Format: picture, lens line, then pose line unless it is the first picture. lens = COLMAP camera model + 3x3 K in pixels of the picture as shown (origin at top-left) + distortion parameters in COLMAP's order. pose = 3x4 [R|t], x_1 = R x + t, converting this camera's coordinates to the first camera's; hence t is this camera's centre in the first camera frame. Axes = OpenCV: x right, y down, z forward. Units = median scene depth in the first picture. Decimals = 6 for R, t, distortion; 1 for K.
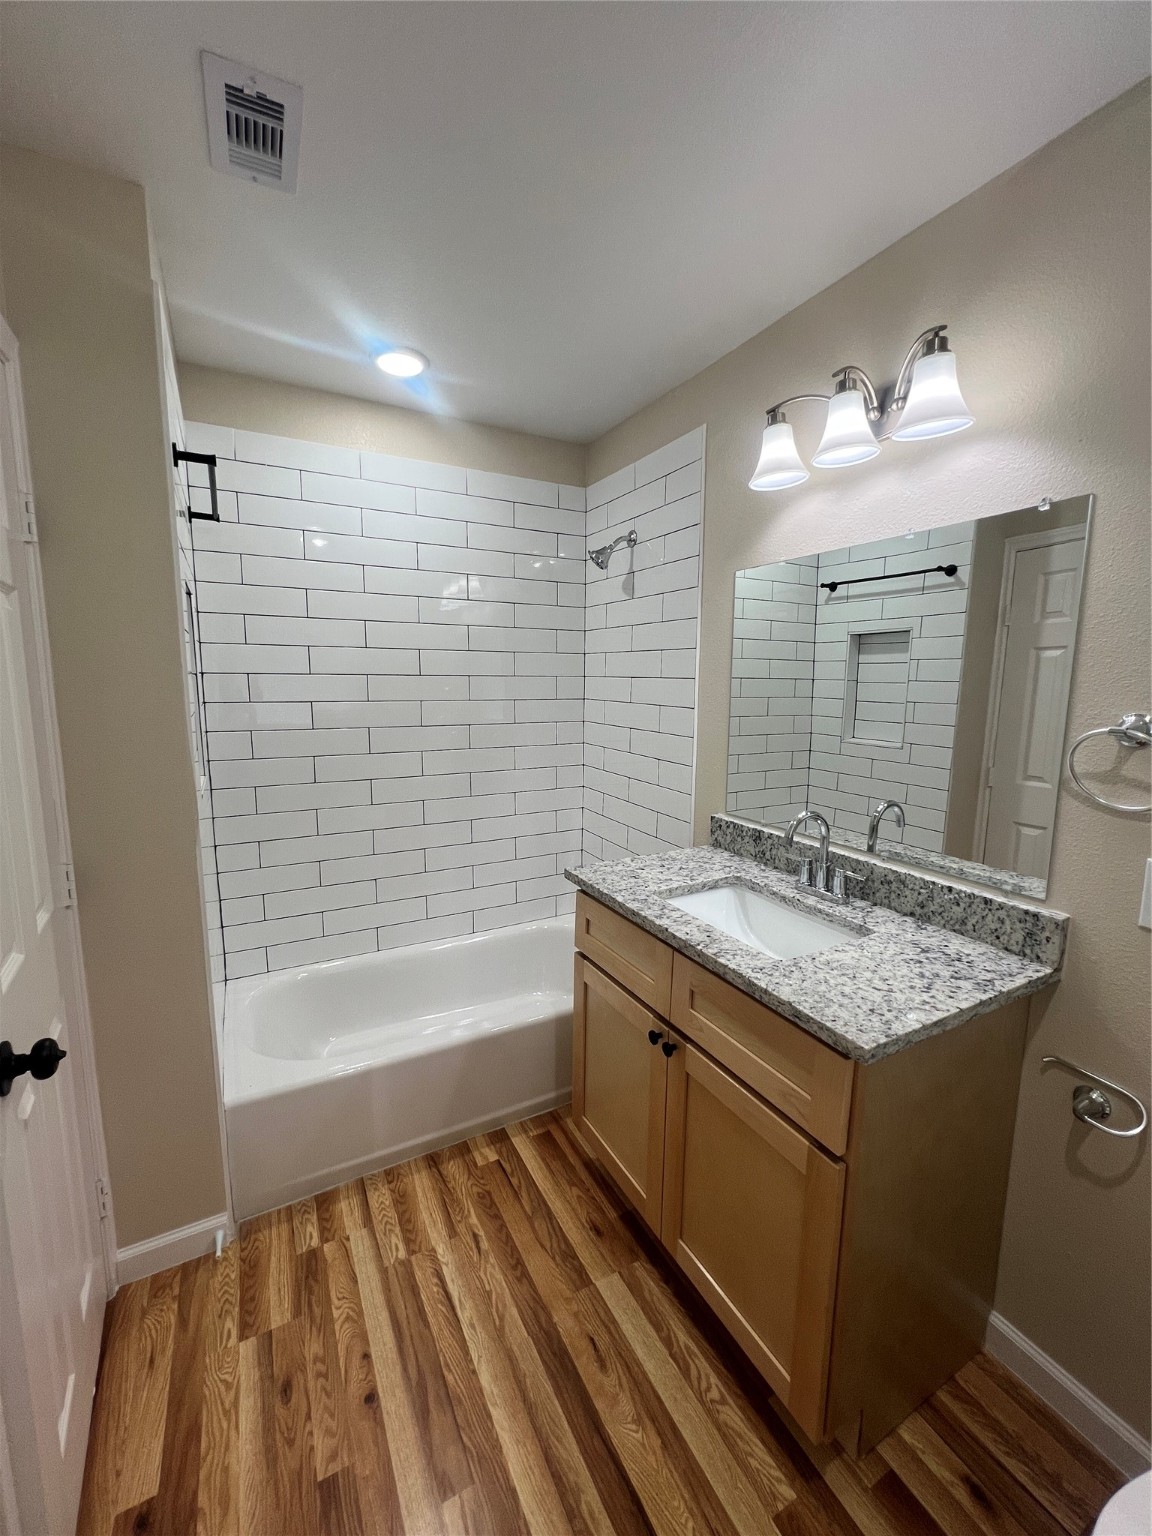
lens RADIAL K [[613.8, 0, 576.0], [0, 613.8, 768.0], [0, 0, 1]] dist [-0.003819, 0.000790]
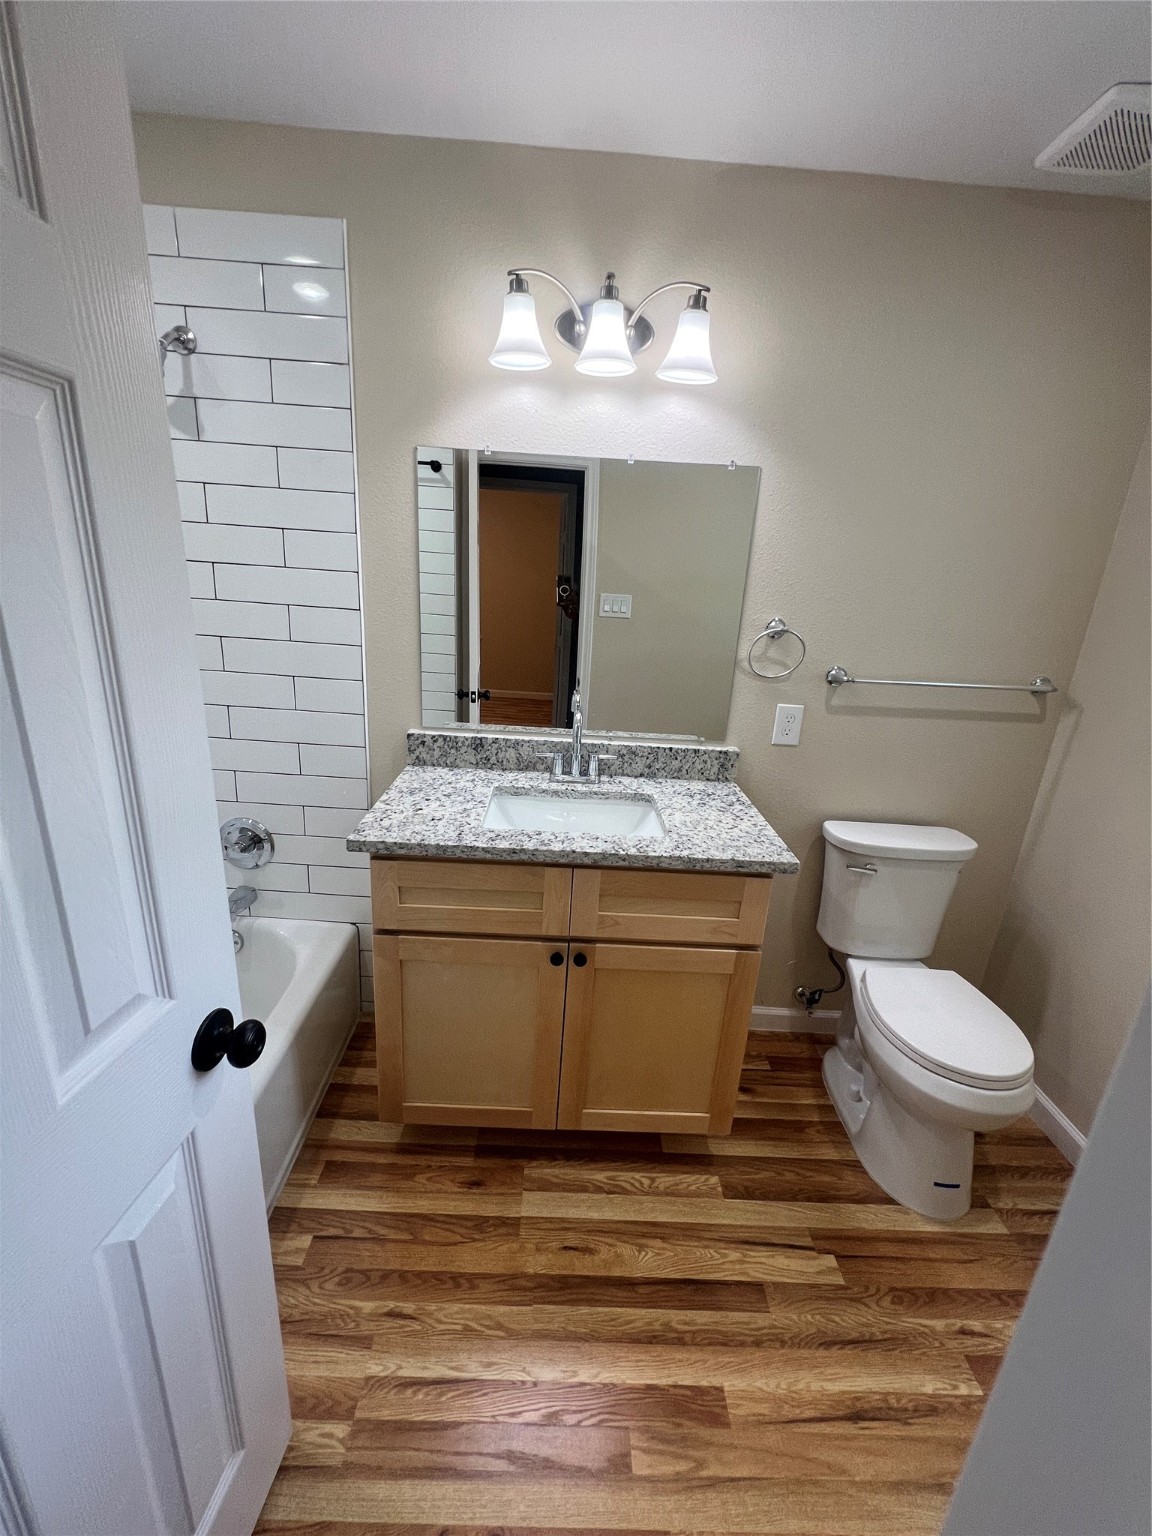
lens RADIAL K [[614.8, 0, 572.0], [0, 614.8, 766.2], [0, 0, 1]] dist [-0.000952, 0.000482]
pose [[0.465572, -0.240605, 0.851676, -0.625939], [0.072836, 0.969487, 0.234071, -0.096240], [-0.882008, -0.046944, 0.468891, 0.511842]]
